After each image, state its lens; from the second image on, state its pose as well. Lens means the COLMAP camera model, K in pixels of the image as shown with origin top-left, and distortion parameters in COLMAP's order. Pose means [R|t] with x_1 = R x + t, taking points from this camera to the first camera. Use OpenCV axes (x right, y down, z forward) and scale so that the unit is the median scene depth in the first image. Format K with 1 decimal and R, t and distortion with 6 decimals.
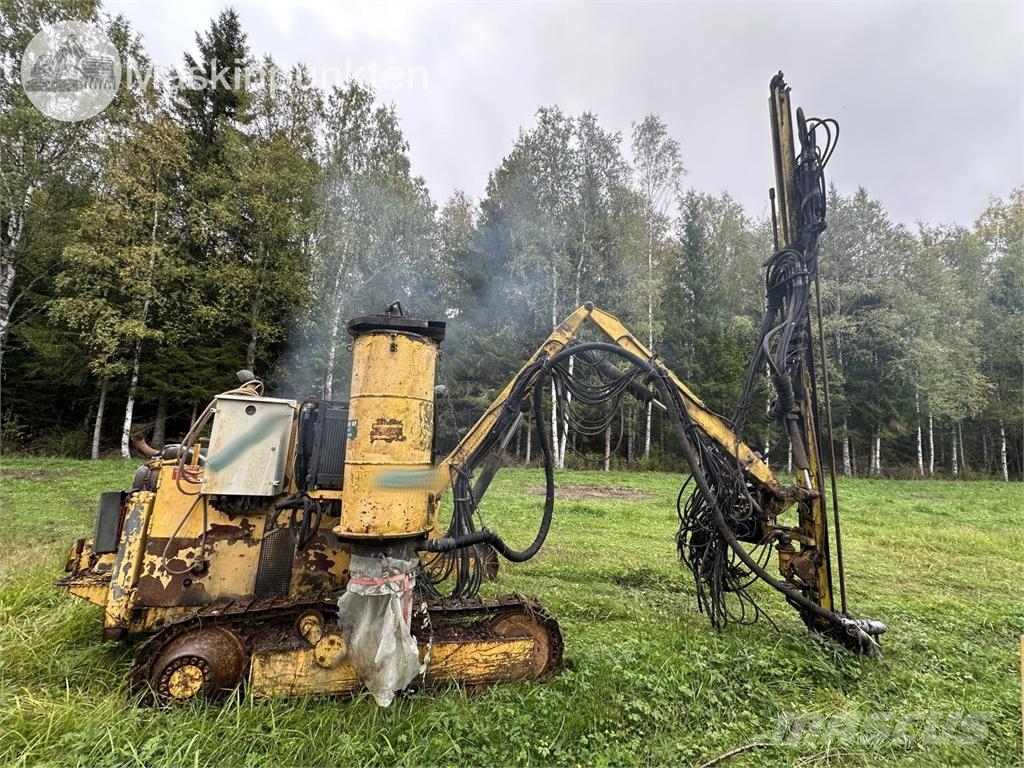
lens RADIAL K [[409.1, 0, 515.2], [0, 409.1, 383.3], [0, 0, 1]] dist [-0.006176, 0.000948]
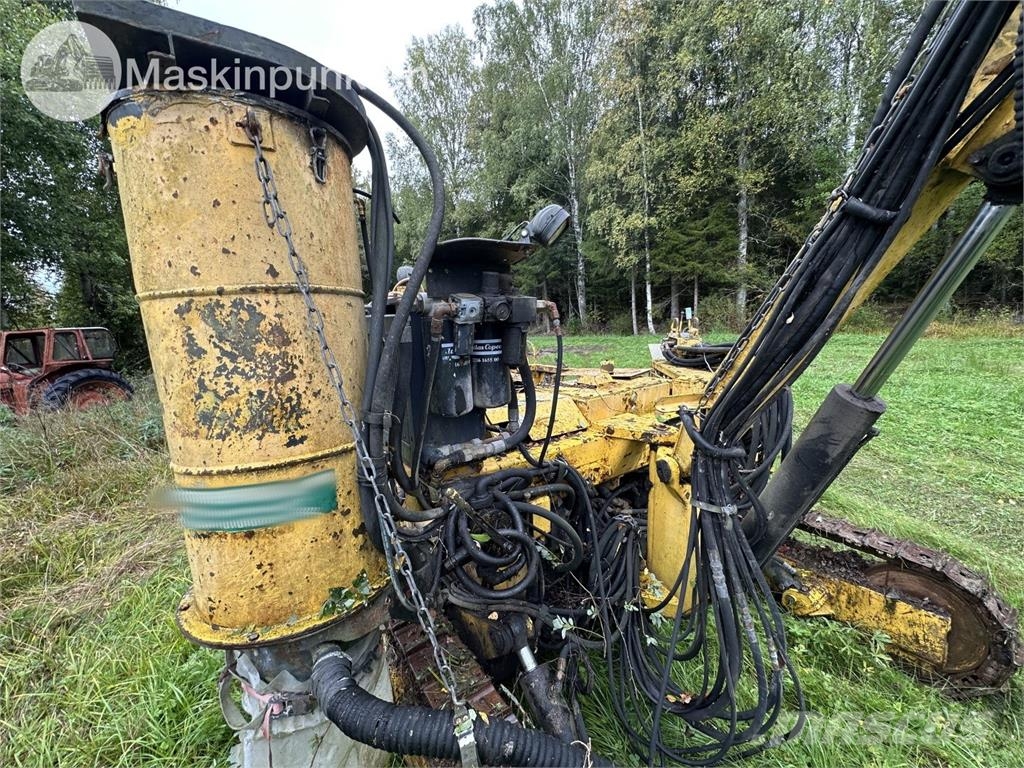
lens RADIAL K [[409.1, 0, 511.8], [0, 409.1, 382.8], [0, 0, 1]] dist [-0.006176, 0.000948]
pose [[0.365632, 0.092082, -0.926193, 0.029724], [0.213938, 0.960136, 0.179912, 0.016419], [0.905839, -0.263930, 0.331357, 0.169254]]
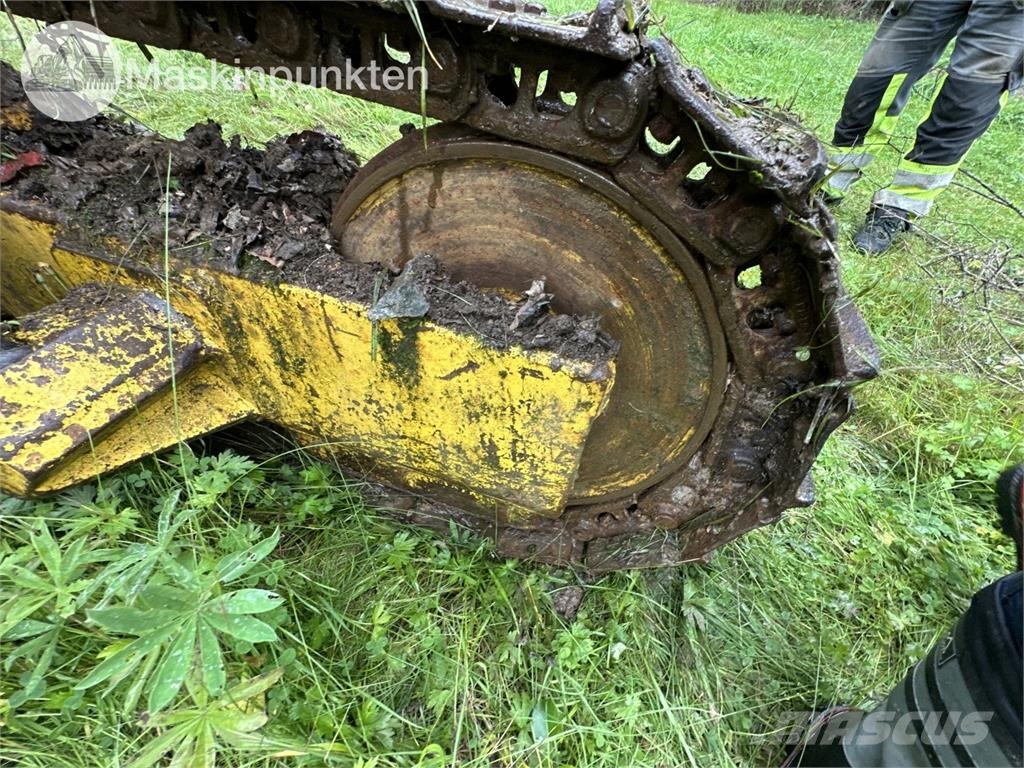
lens RADIAL K [[409.1, 0, 512.1], [0, 409.1, 384.0], [0, 0, 1]] dist [-0.006176, 0.000948]
pose [[0.848991, 0.409969, -0.333375, -0.017322], [0.004134, 0.625733, 0.780026, 0.102185], [0.528390, -0.663614, 0.529547, 0.275768]]
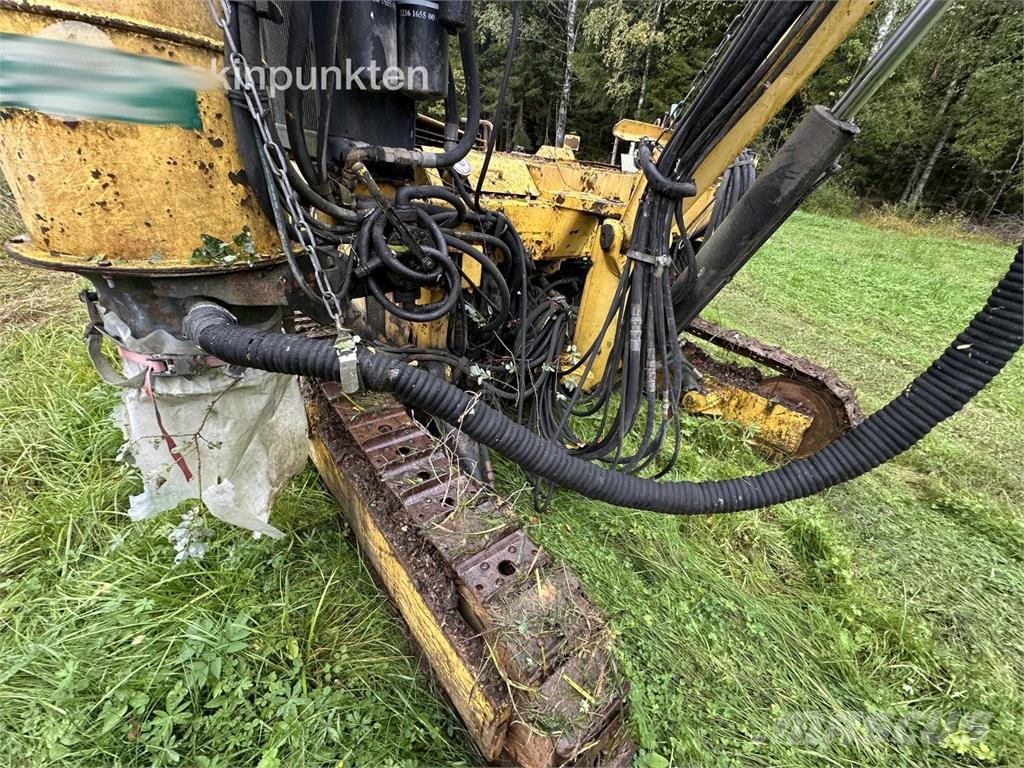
lens RADIAL K [[409.1, 0, 511.5], [0, 409.1, 383.6], [0, 0, 1]] dist [-0.006176, 0.000948]
pose [[0.431710, 0.450916, -0.781217, 0.031765], [0.056114, 0.850980, 0.522192, 0.039471], [0.900265, -0.269273, 0.342074, 0.169273]]
